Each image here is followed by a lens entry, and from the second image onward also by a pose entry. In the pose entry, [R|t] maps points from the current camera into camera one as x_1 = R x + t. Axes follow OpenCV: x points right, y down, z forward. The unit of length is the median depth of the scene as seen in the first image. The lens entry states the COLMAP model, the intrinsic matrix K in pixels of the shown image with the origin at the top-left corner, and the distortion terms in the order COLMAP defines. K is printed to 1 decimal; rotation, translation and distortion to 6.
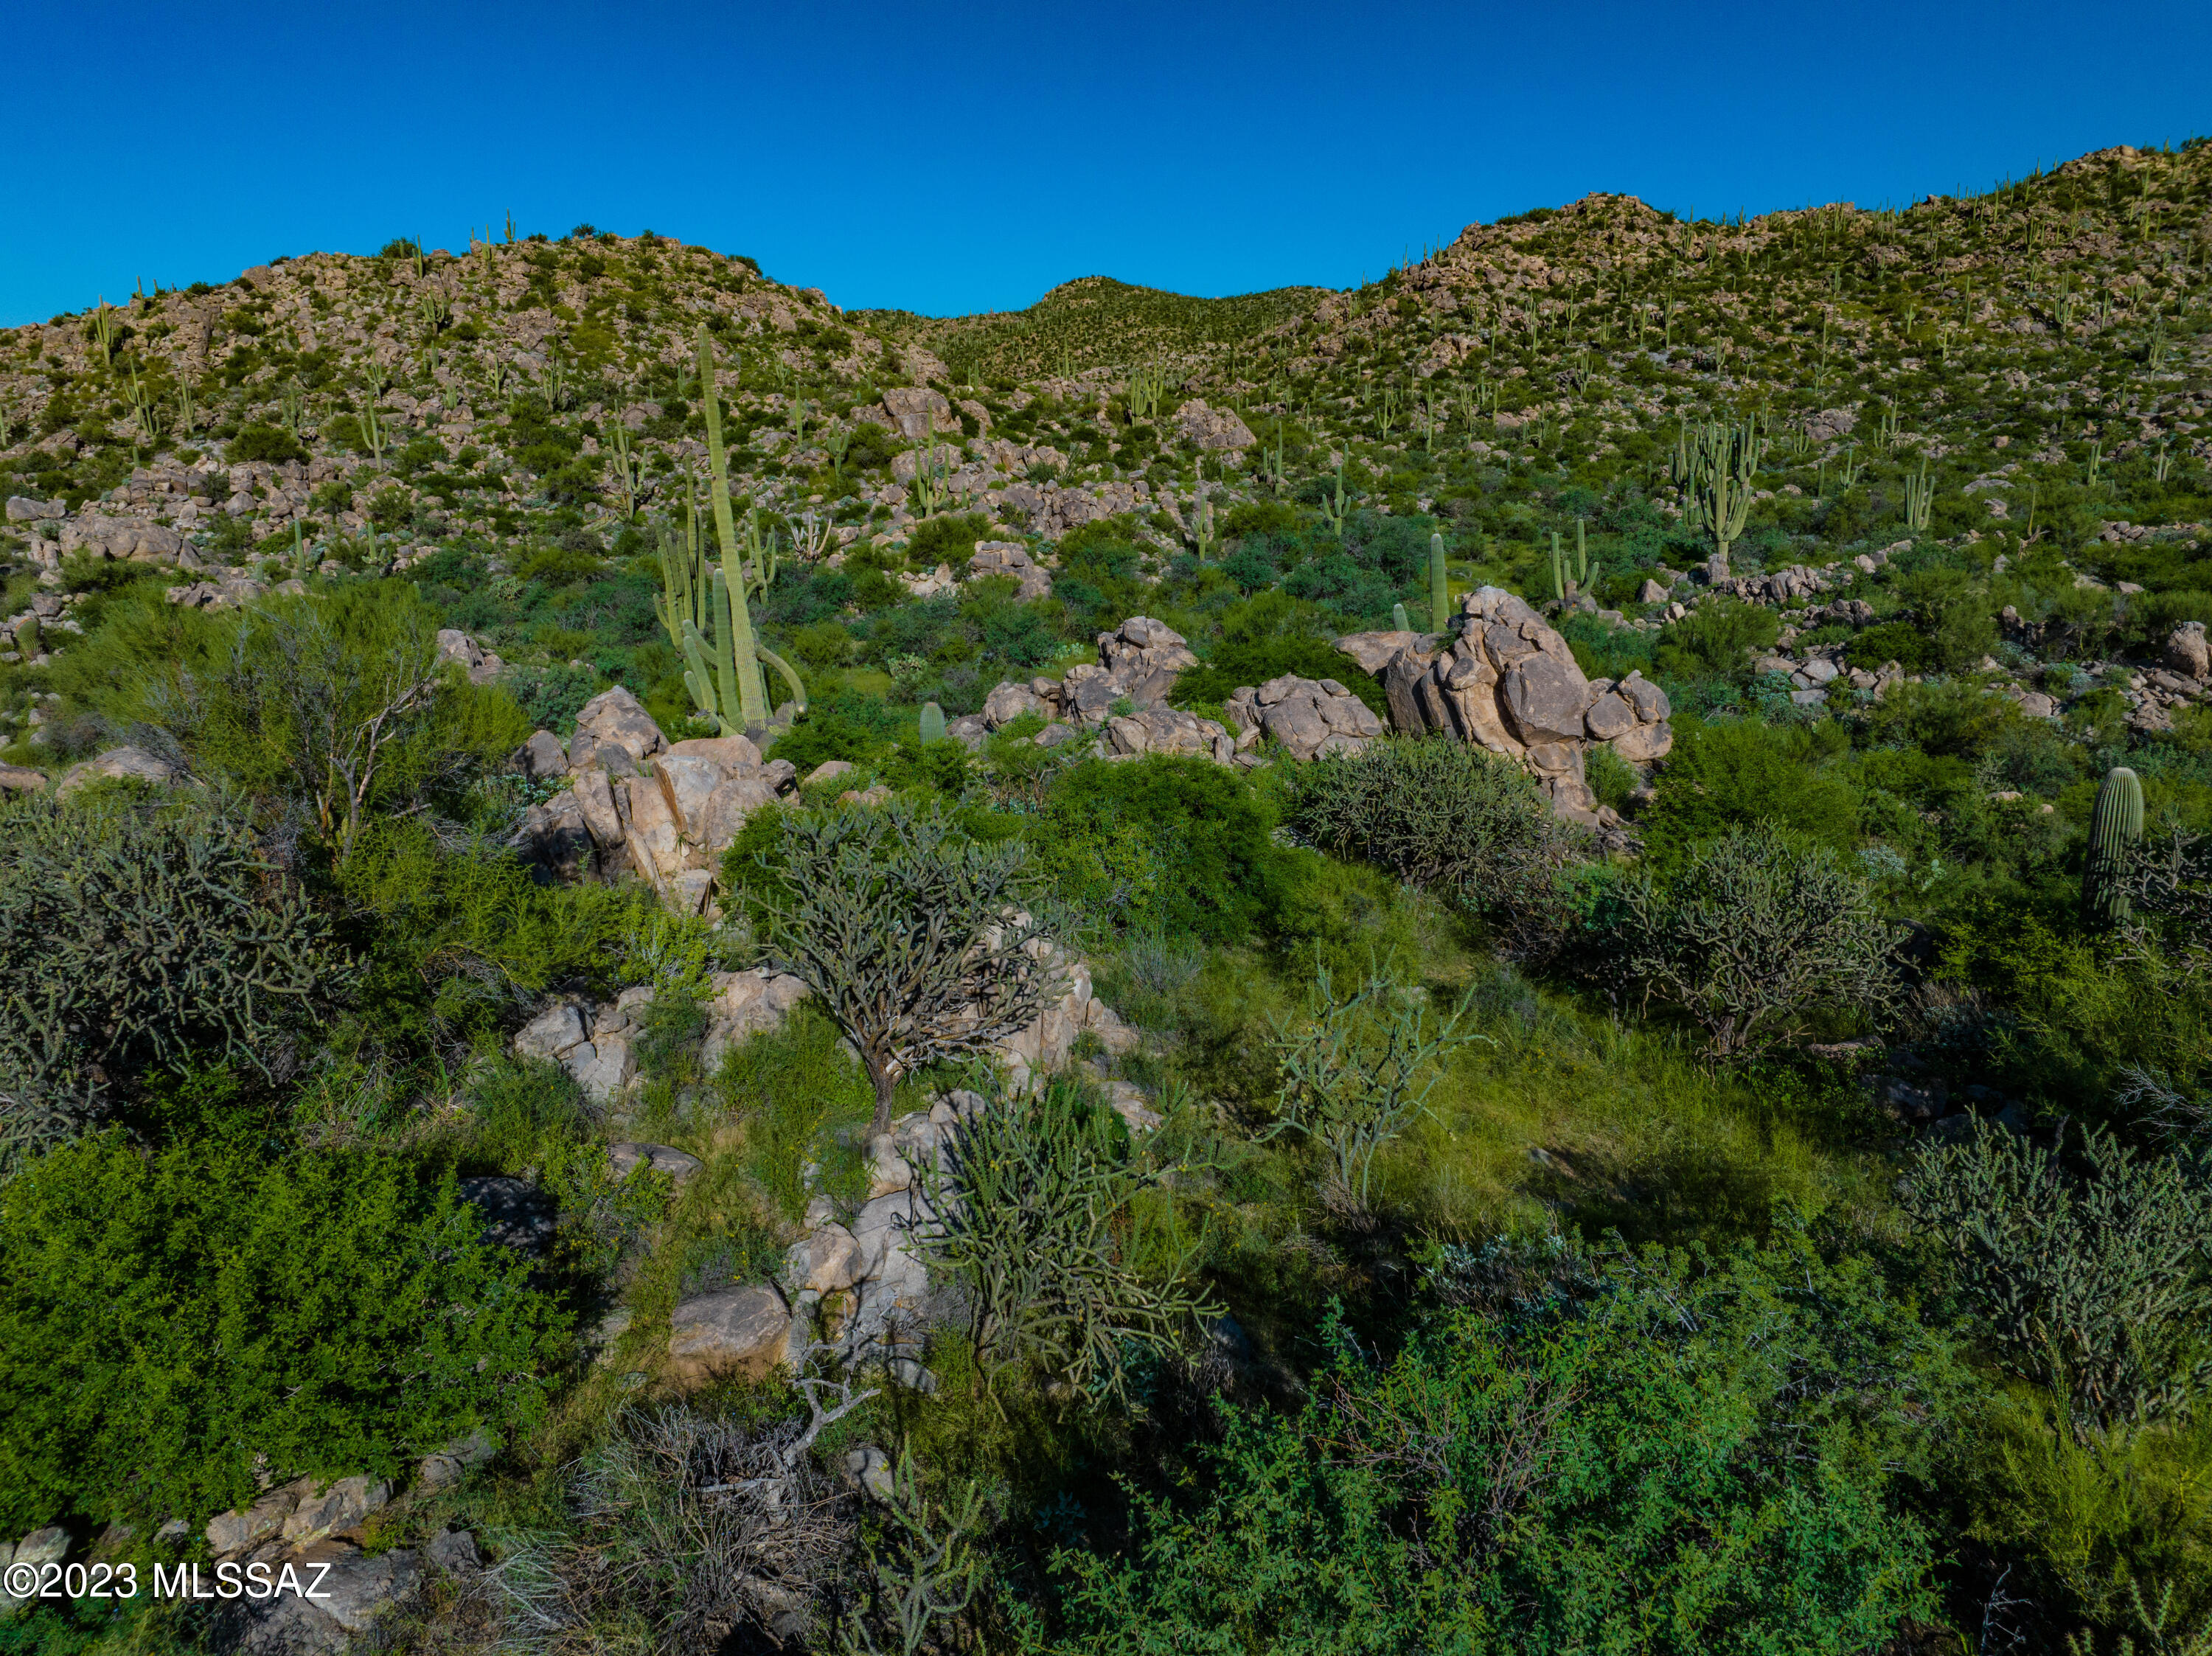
lens RADIAL K [[1553.6, 0, 1106.0], [0, 1553.6, 828.0], [0, 0, 1]] dist [-0.037791, 0.003712]
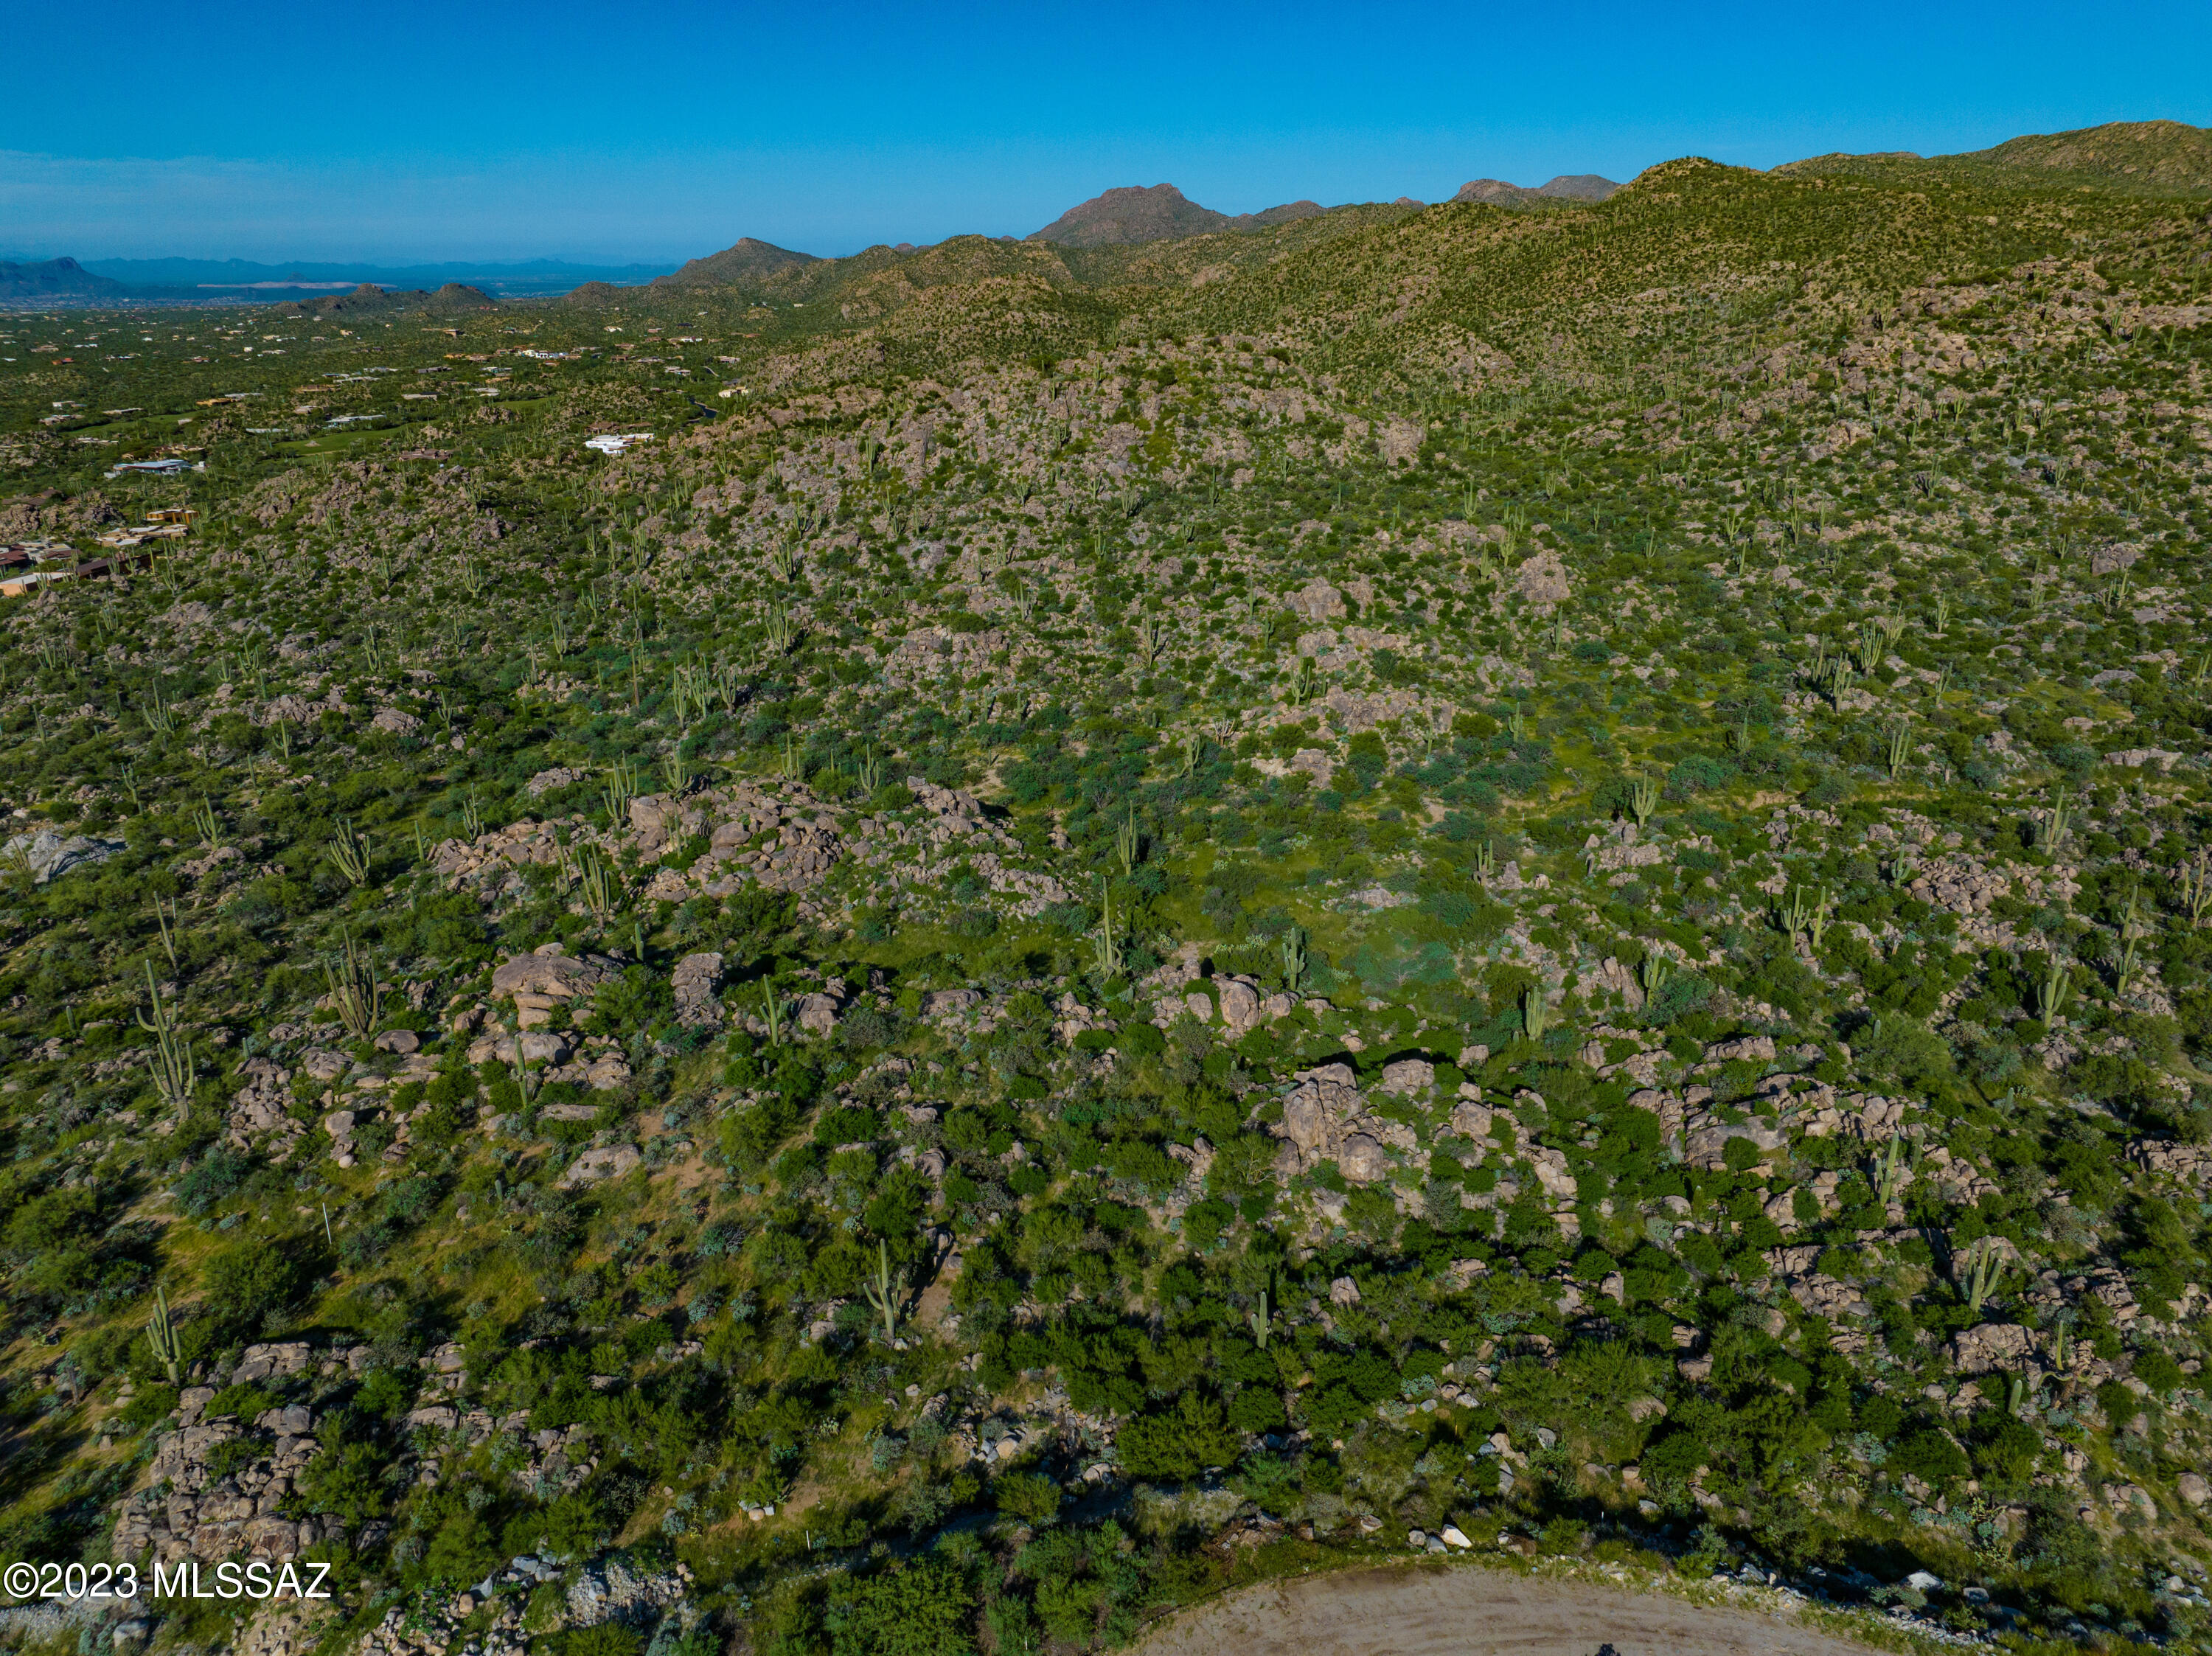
lens RADIAL K [[1553.6, 0, 1106.0], [0, 1553.6, 828.0], [0, 0, 1]] dist [-0.037791, 0.003712]
pose [[0.931373, 0.124231, -0.342215, 0.168706], [-0.084193, 0.987996, 0.129523, -0.141655], [0.354198, -0.091822, 0.930652, -0.422342]]
